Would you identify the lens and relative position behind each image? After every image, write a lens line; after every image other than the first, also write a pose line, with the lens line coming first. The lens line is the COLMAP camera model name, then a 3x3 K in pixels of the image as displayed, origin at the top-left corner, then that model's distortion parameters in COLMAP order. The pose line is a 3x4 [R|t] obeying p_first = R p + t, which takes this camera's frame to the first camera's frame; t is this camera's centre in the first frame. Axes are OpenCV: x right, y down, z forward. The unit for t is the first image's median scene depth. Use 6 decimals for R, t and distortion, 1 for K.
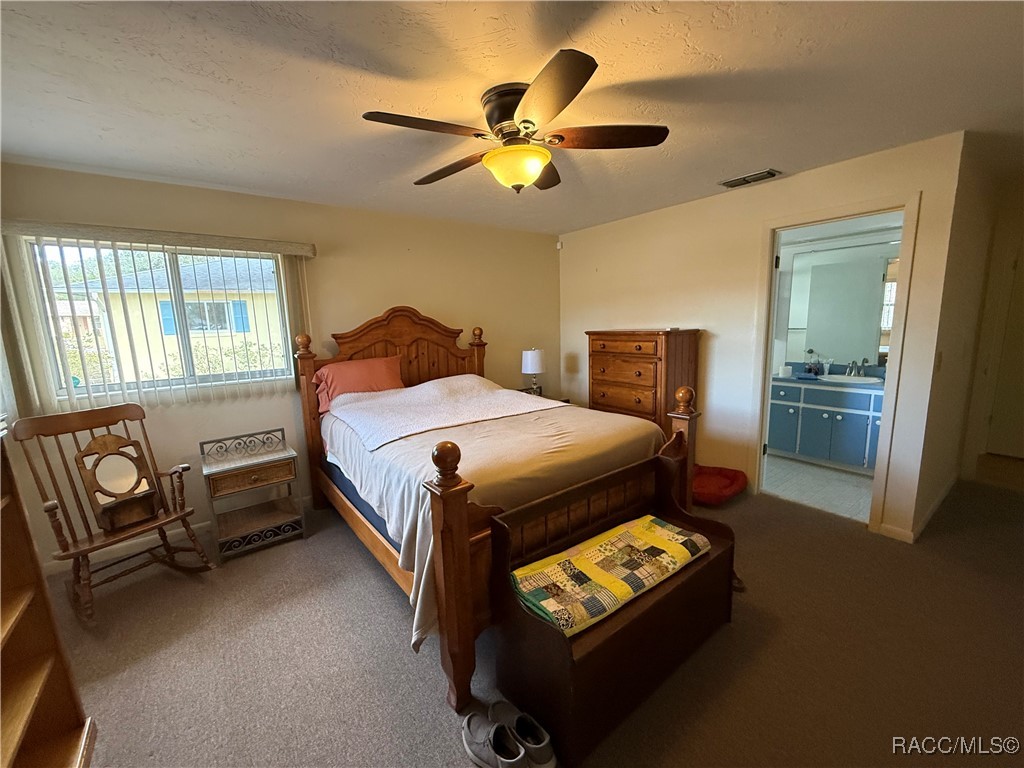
lens RADIAL K [[409.0, 0, 508.8], [0, 409.0, 383.9], [0, 0, 1]] dist [-0.001832, -0.000090]
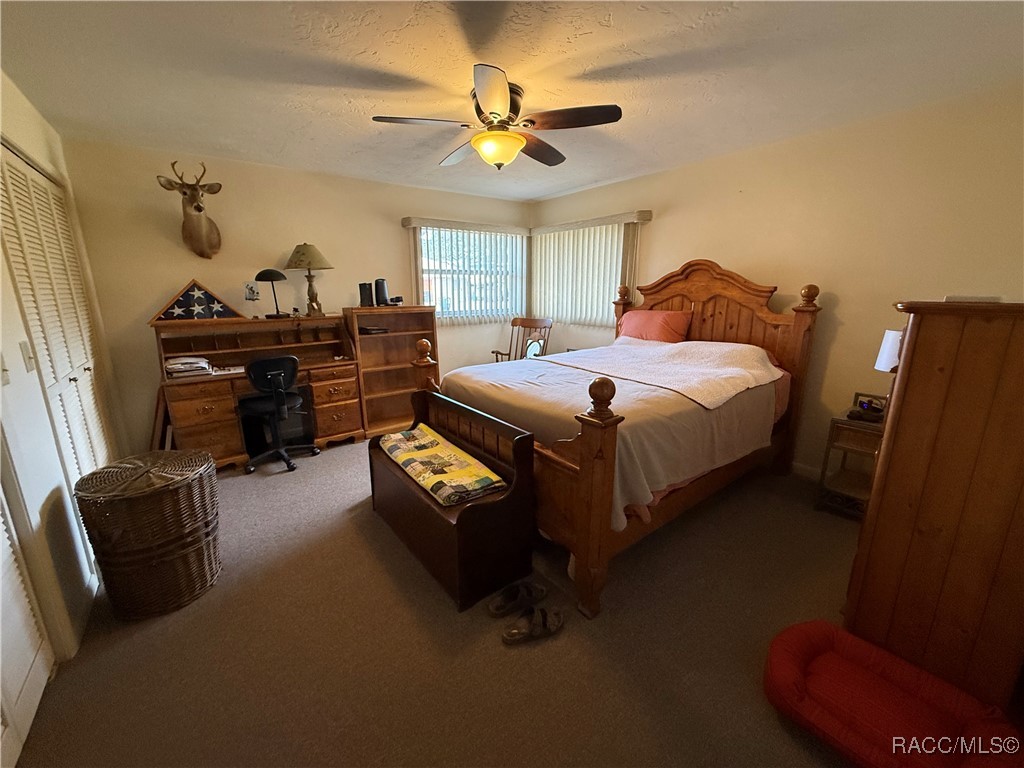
lens RADIAL K [[409.0, 0, 508.8], [0, 409.0, 383.9], [0, 0, 1]] dist [-0.001832, -0.000090]
pose [[0.003763, 0.257372, -0.966305, 0.897543], [-0.151274, 0.955338, 0.253861, -0.107247], [0.988485, 0.145222, 0.042529, 0.689455]]
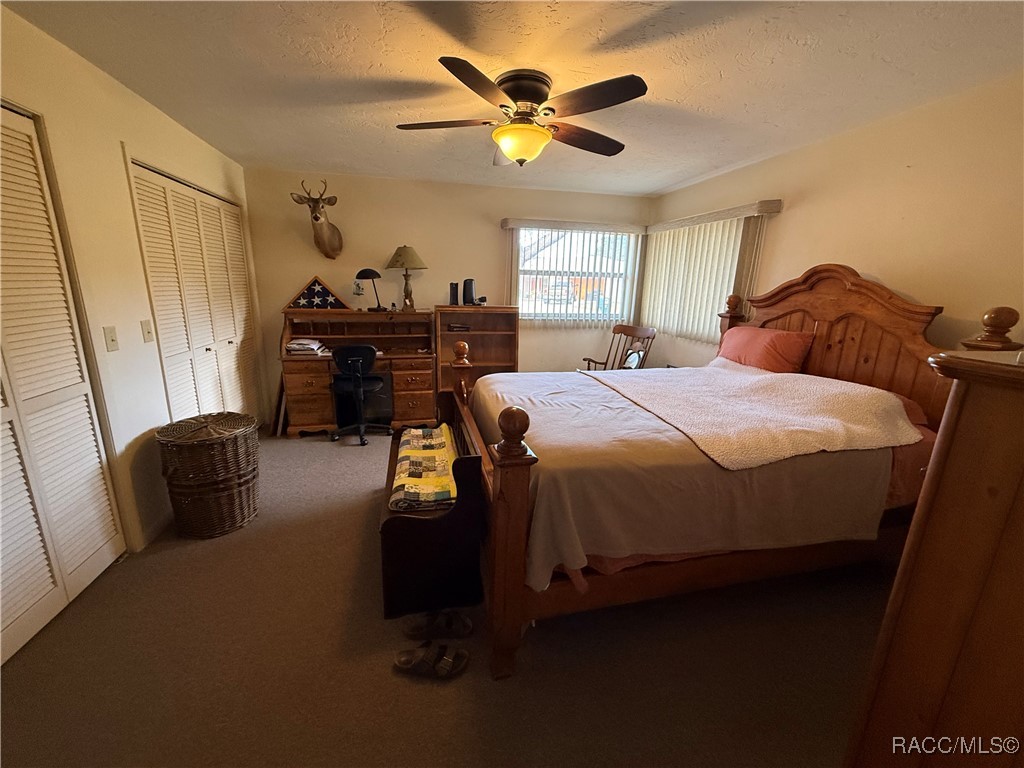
lens RADIAL K [[409.0, 0, 508.8], [0, 409.0, 383.9], [0, 0, 1]] dist [-0.001832, -0.000090]
pose [[-0.410129, 0.235276, -0.881158, 0.769296], [-0.155770, 0.933886, 0.321857, -0.168983], [0.898627, 0.269261, -0.346365, 0.986329]]
